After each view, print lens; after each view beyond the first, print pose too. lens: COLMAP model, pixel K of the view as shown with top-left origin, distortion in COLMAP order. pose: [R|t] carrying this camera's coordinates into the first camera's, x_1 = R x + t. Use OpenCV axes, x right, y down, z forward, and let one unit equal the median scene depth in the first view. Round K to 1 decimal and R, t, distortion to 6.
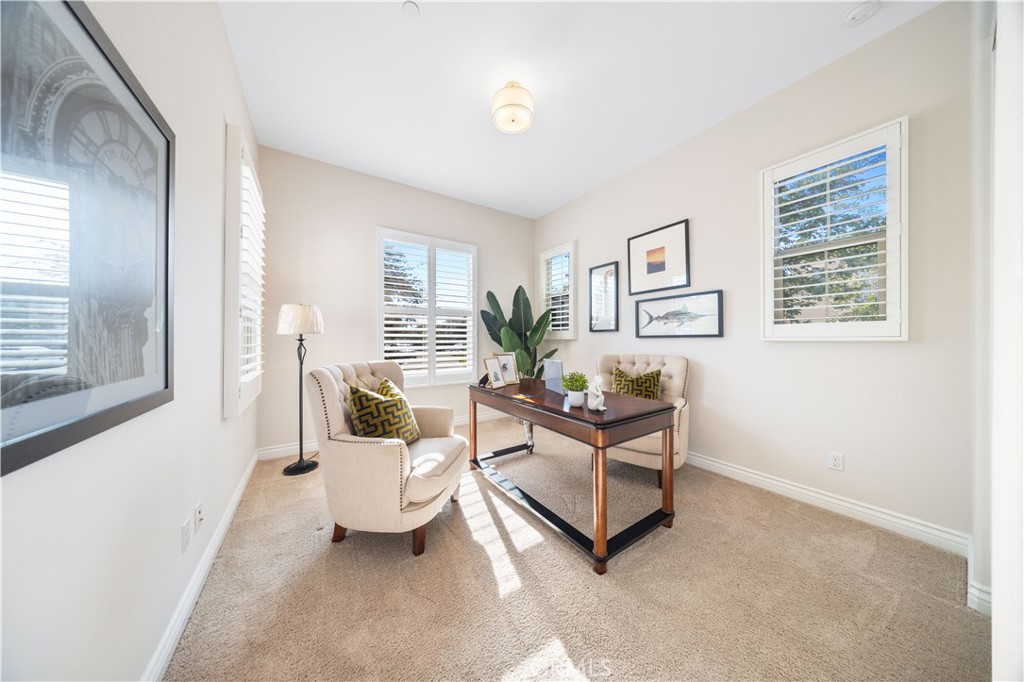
lens RADIAL K [[300.8, 0, 512.4], [0, 300.8, 336.4], [0, 0, 1]] dist [-0.001307, -0.000397]
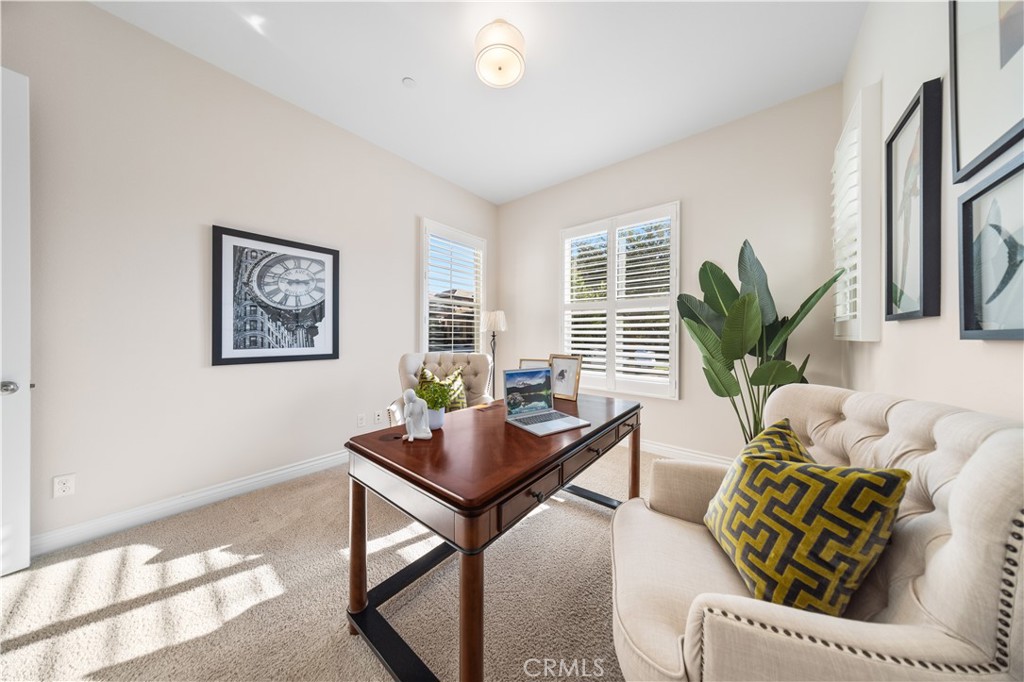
lens RADIAL K [[300.8, 0, 510.6], [0, 300.8, 337.7], [0, 0, 1]] dist [-0.001307, -0.000397]
pose [[0.289475, 0.015247, -0.957064, 0.557531], [-0.000983, 0.999877, 0.015632, -0.001250], [0.957185, -0.003584, 0.289454, 0.559239]]
